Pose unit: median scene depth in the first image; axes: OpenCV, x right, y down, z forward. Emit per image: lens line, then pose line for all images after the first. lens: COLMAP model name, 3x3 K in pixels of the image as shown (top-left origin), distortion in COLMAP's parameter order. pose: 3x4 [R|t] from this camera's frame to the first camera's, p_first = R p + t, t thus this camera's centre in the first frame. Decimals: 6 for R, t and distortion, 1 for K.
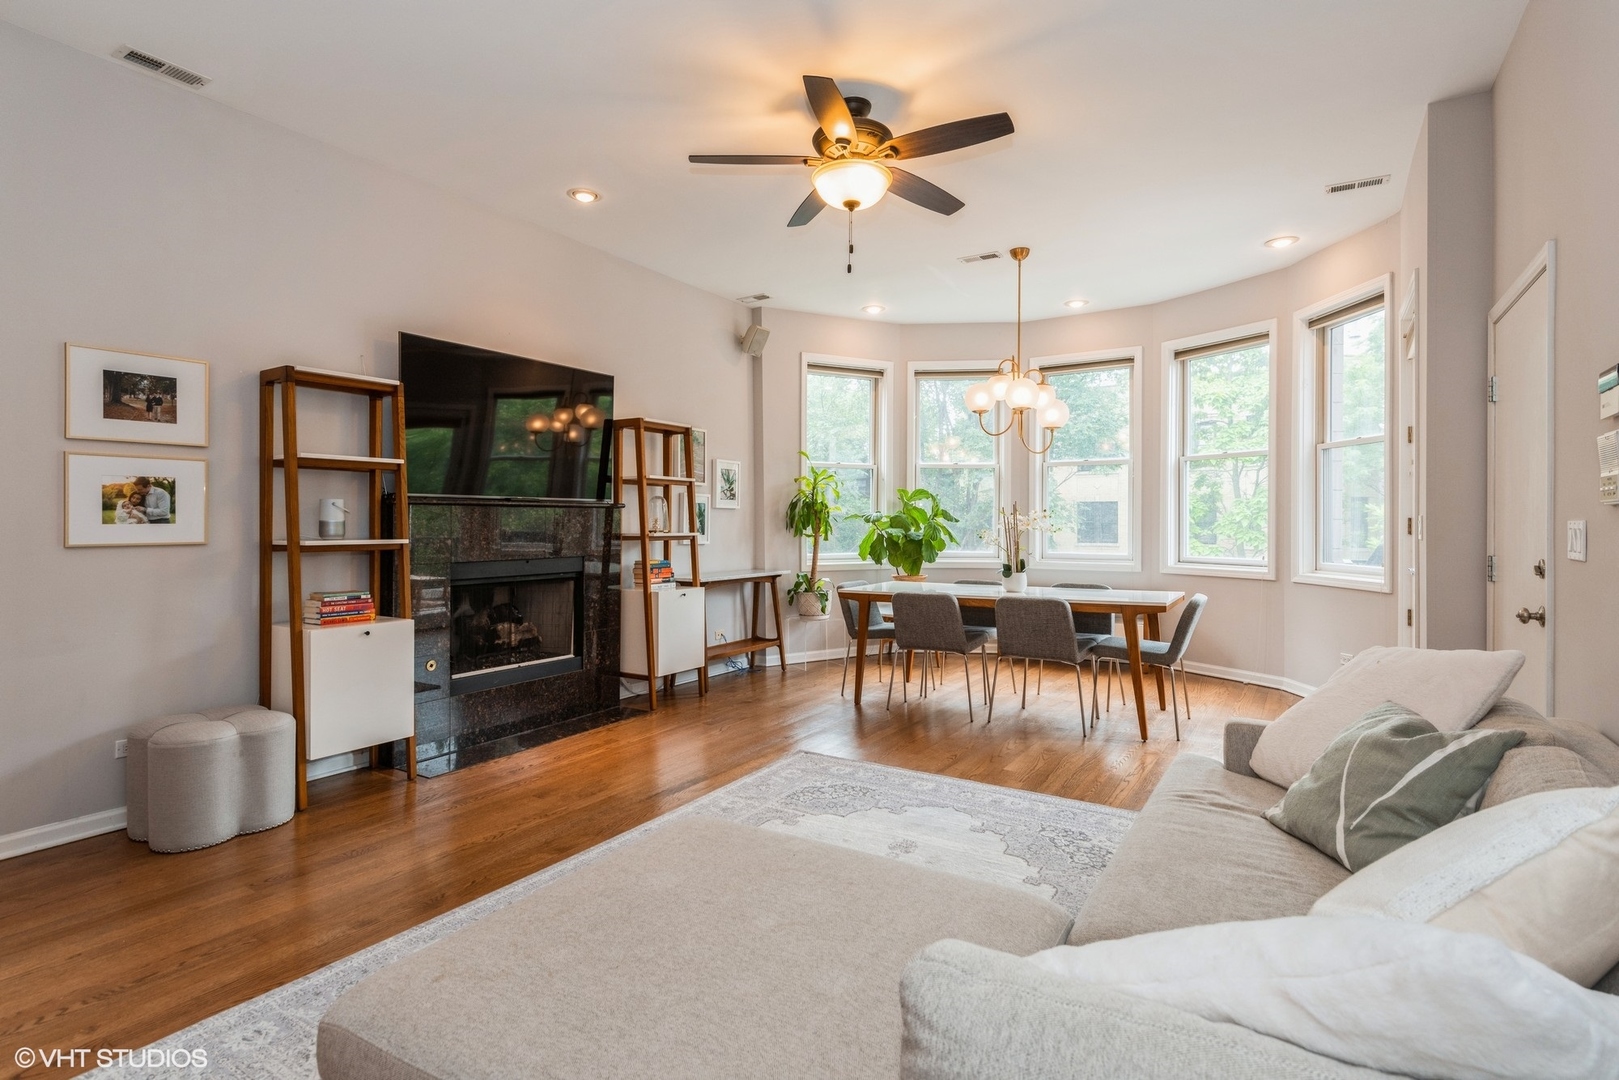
lens RADIAL K [[829.3, 0, 797.5], [0, 829.3, 524.2], [0, 0, 1]] dist [0.010516, -0.006962]
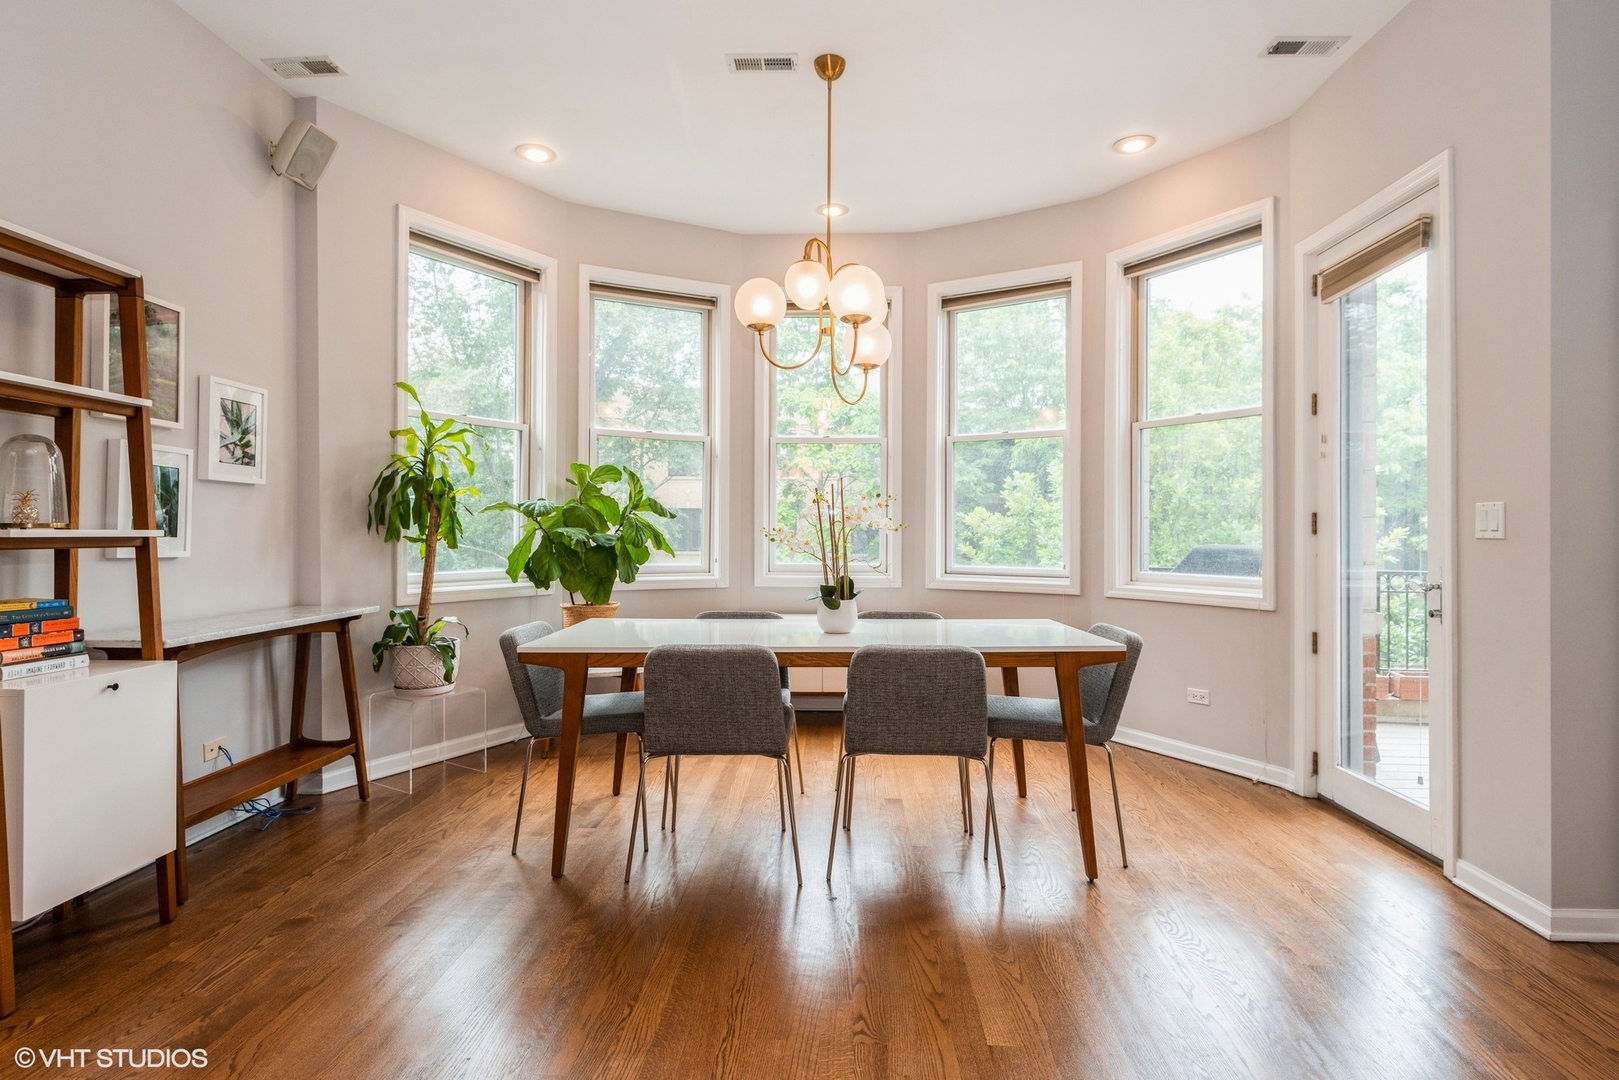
lens RADIAL K [[829.3, 0, 794.6], [0, 829.3, 528.6], [0, 0, 1]] dist [0.010516, -0.006962]
pose [[0.863166, 0.005339, 0.504893, -0.053035], [-0.002116, 0.999974, -0.006956, 0.011147], [-0.504916, 0.004936, 0.863154, 0.460409]]
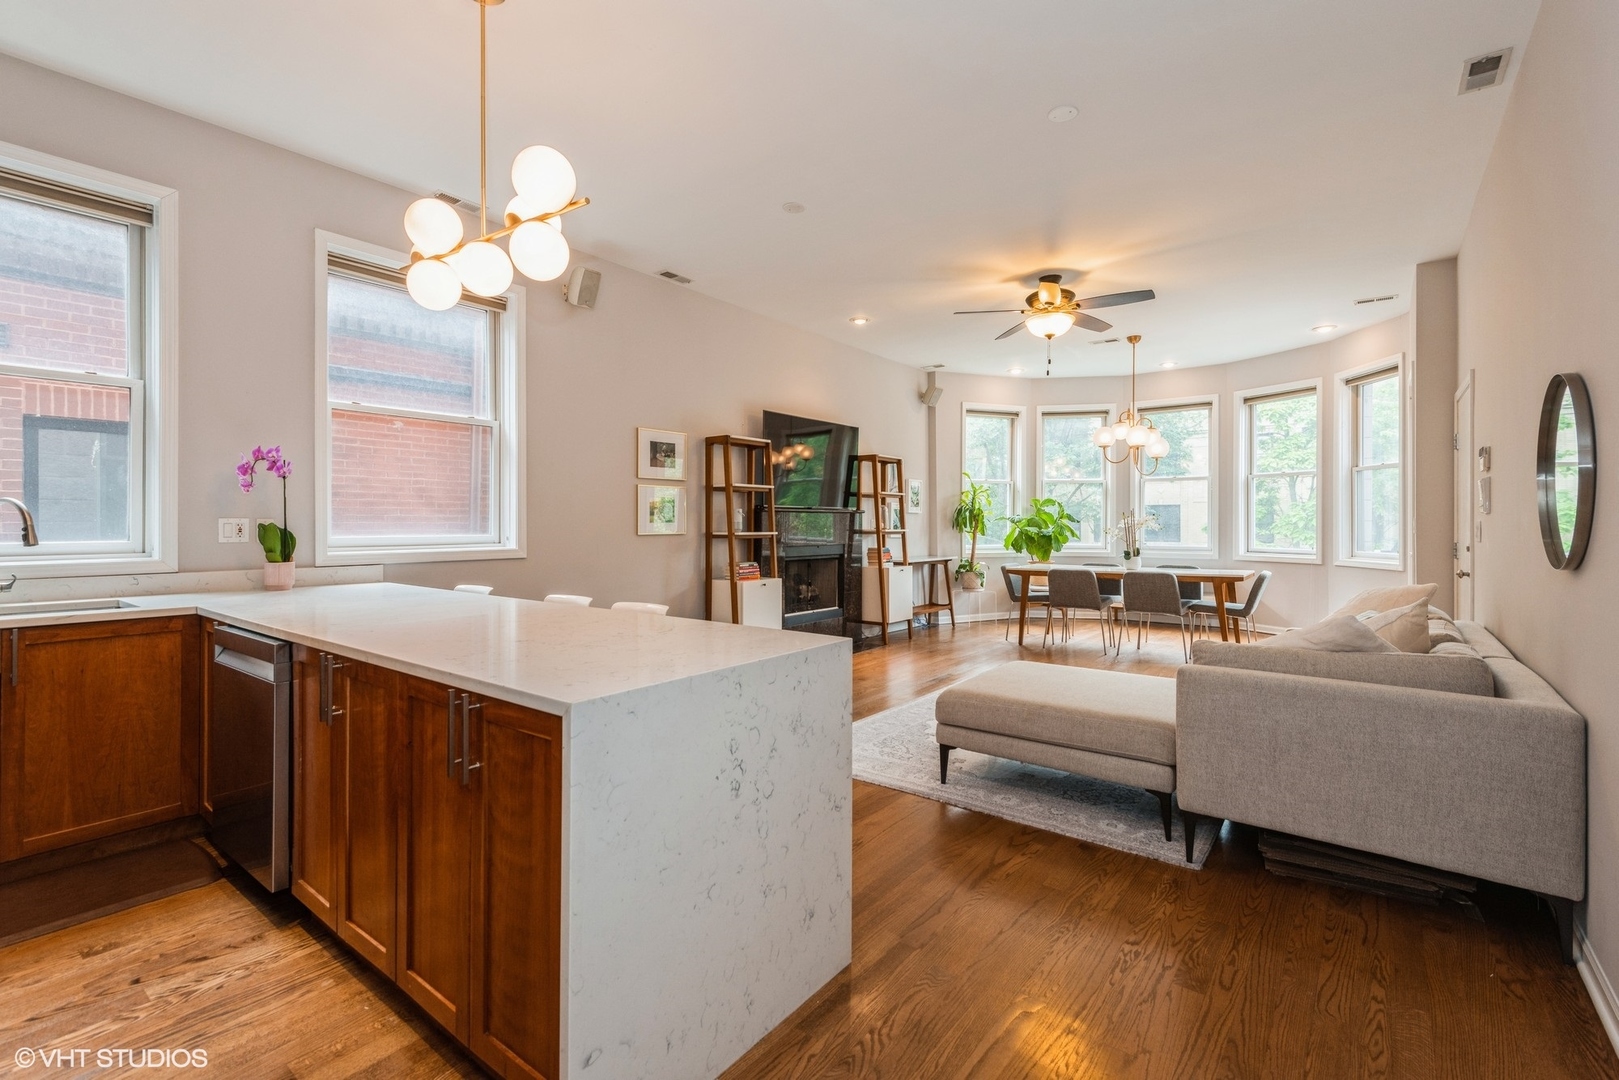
lens RADIAL K [[776.5, 0, 763.4], [0, 776.5, 520.6], [0, 0, 1]] dist [-0.000188, -0.002517]
pose [[0.993576, 0.000226, -0.113169, -0.211040], [-0.000923, 0.999981, -0.006108, 0.003042], [0.113166, 0.006173, 0.993557, -0.403595]]
